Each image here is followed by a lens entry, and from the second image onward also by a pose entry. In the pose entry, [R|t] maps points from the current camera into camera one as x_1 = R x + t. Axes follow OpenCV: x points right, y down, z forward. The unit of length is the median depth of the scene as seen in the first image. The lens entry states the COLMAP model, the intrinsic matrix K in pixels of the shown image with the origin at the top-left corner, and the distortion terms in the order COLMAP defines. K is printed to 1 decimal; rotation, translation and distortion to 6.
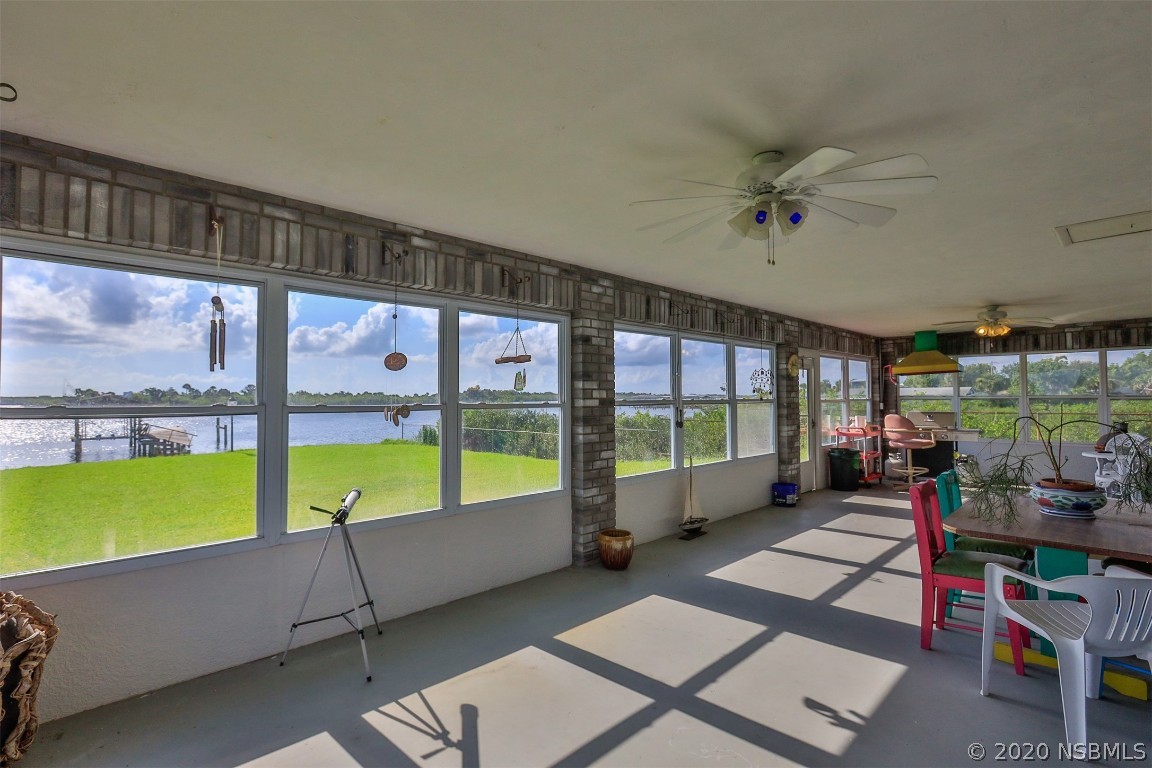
lens RADIAL K [[539.5, 0, 553.2], [0, 539.5, 387.7], [0, 0, 1]] dist [-0.005972, -0.000434]
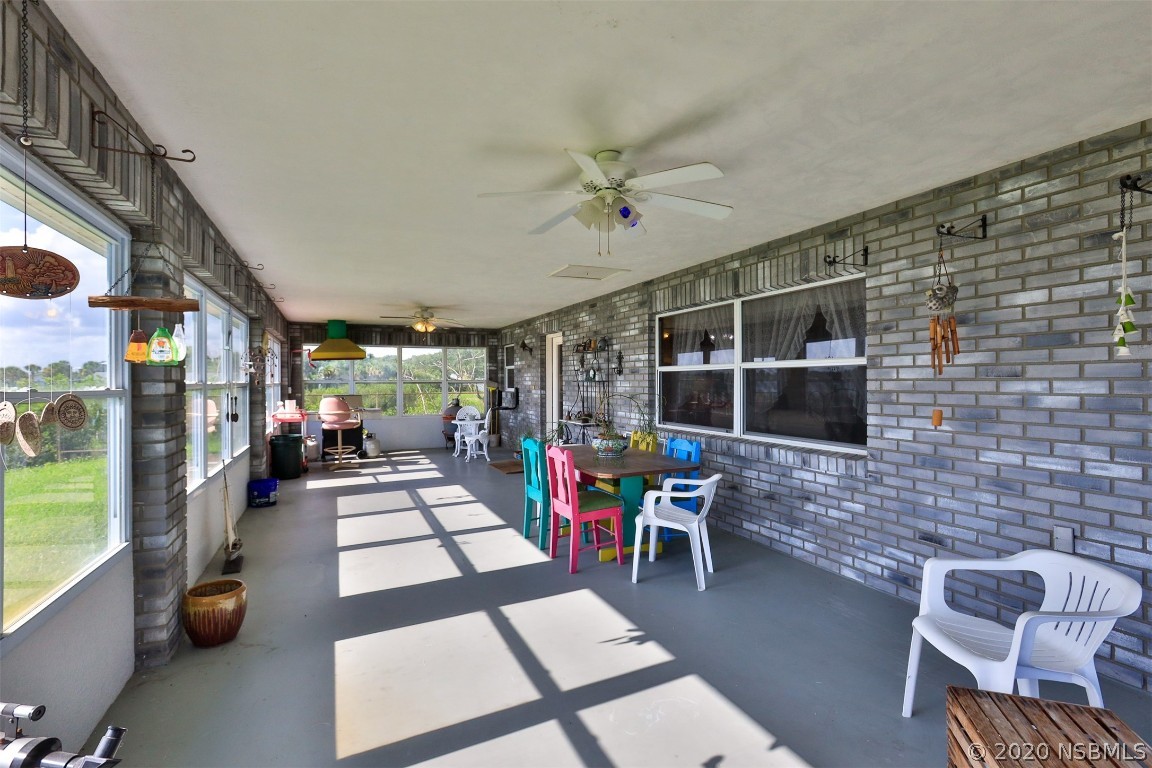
lens RADIAL K [[539.5, 0, 577.3], [0, 539.5, 383.5], [0, 0, 1]] dist [-0.005972, -0.000434]
pose [[0.325364, -0.002521, 0.945586, -0.341575], [-0.015981, 0.999839, 0.008165, 0.010627], [-0.945454, -0.017768, 0.325271, 0.367655]]
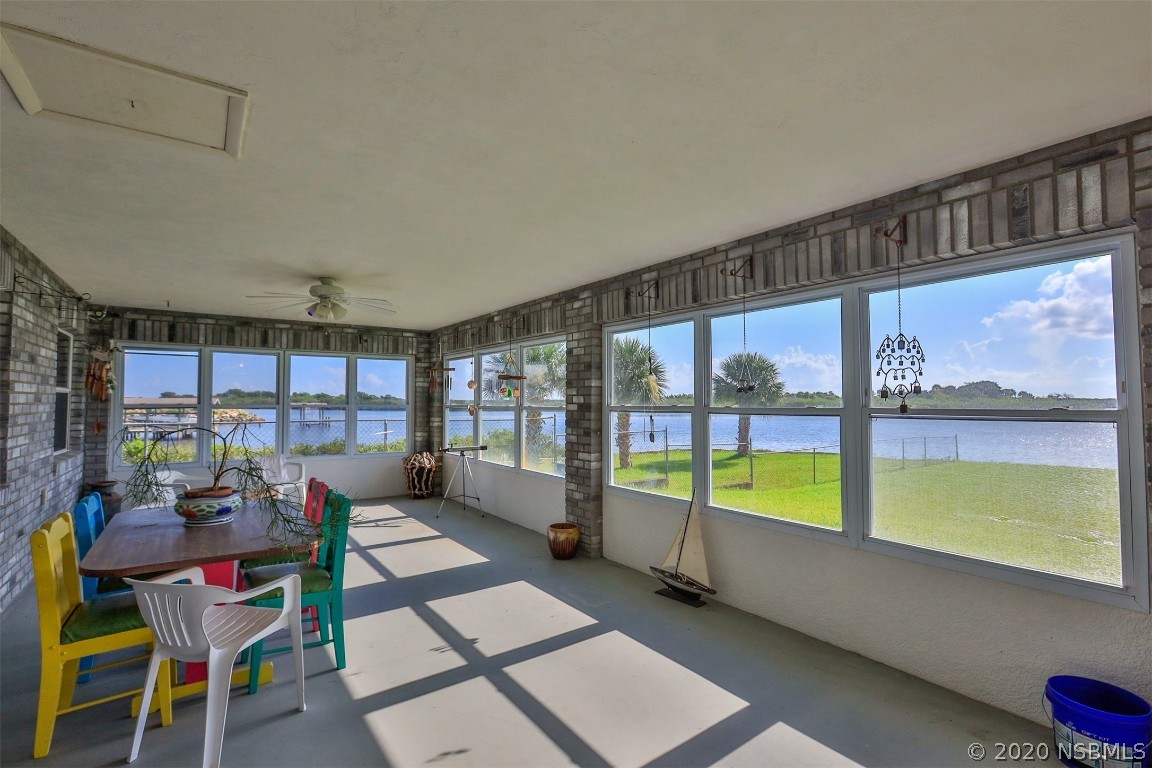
lens RADIAL K [[539.5, 0, 571.7], [0, 539.5, 380.2], [0, 0, 1]] dist [-0.005972, -0.000434]
pose [[-0.143999, -0.036521, -0.988904, 1.168472], [0.017603, 0.999066, -0.039459, 0.015959], [0.989421, -0.023090, -0.143222, 1.142151]]
